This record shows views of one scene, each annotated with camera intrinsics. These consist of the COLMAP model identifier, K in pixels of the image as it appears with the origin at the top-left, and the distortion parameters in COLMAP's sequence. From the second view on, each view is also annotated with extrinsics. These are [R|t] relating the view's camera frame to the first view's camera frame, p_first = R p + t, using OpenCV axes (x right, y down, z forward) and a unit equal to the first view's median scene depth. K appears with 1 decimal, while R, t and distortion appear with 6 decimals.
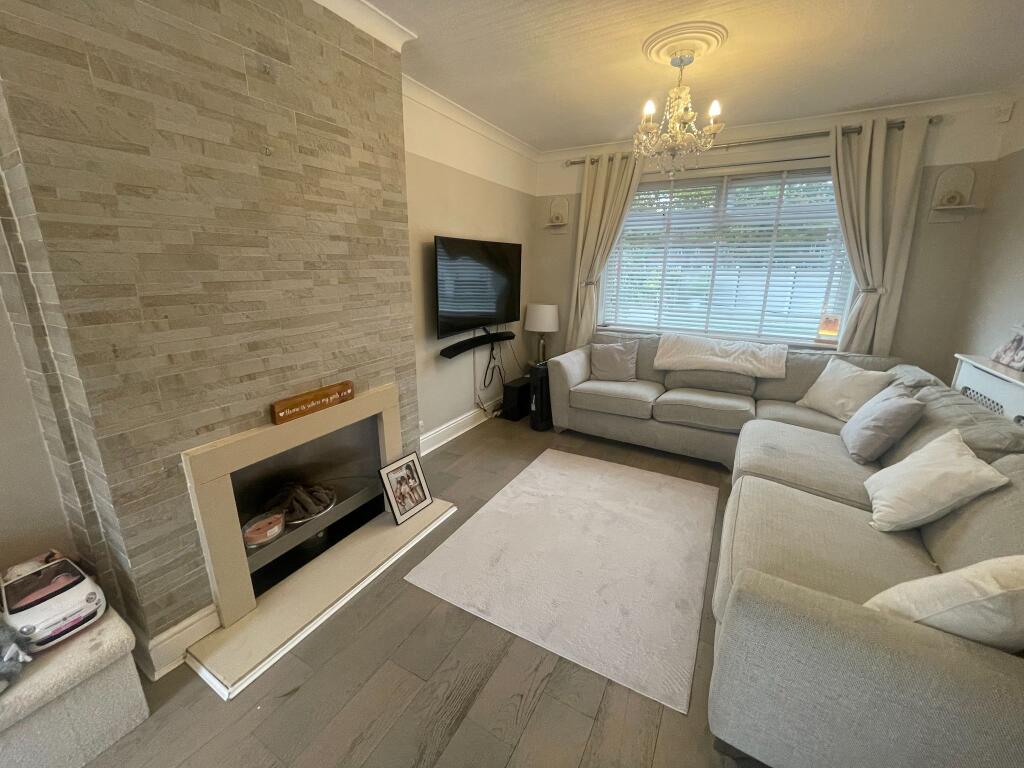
lens RADIAL K [[412.3, 0, 511.0], [0, 412.3, 373.3], [0, 0, 1]] dist [-0.003651, -0.000150]
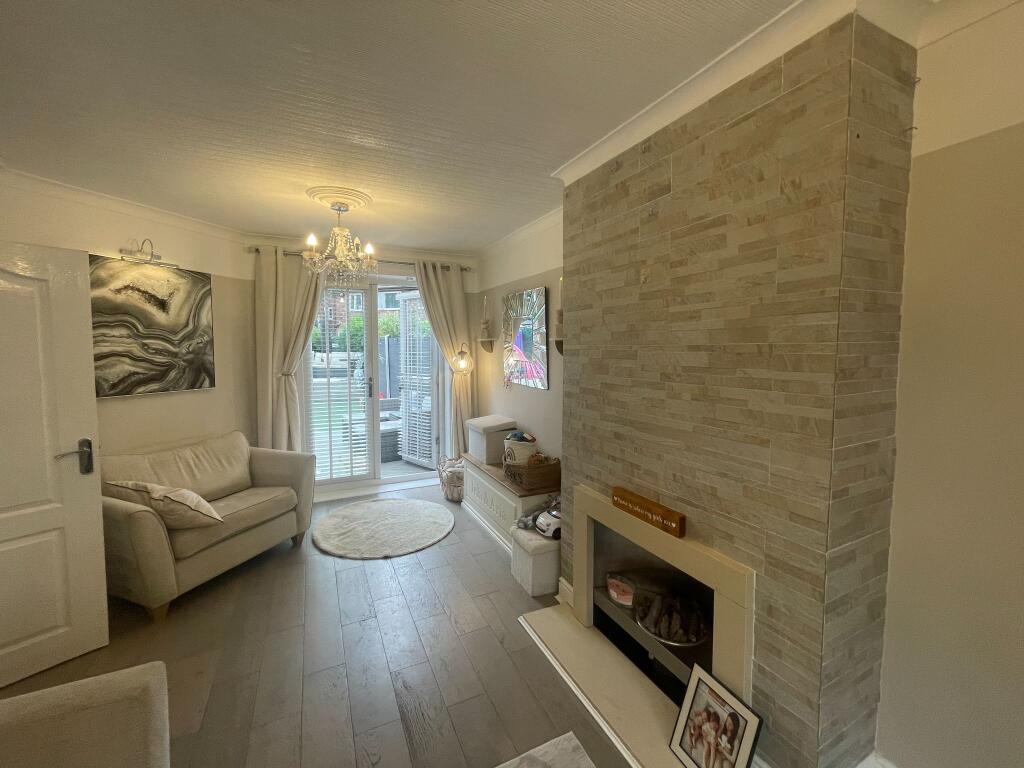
lens RADIAL K [[412.3, 0, 511.0], [0, 412.3, 373.3], [0, 0, 1]] dist [-0.003651, -0.000150]
pose [[-0.572644, 0.045673, -0.818531, 0.471400], [-0.211280, 0.956497, 0.201183, -0.354860], [0.792111, 0.288146, -0.538082, 1.125578]]
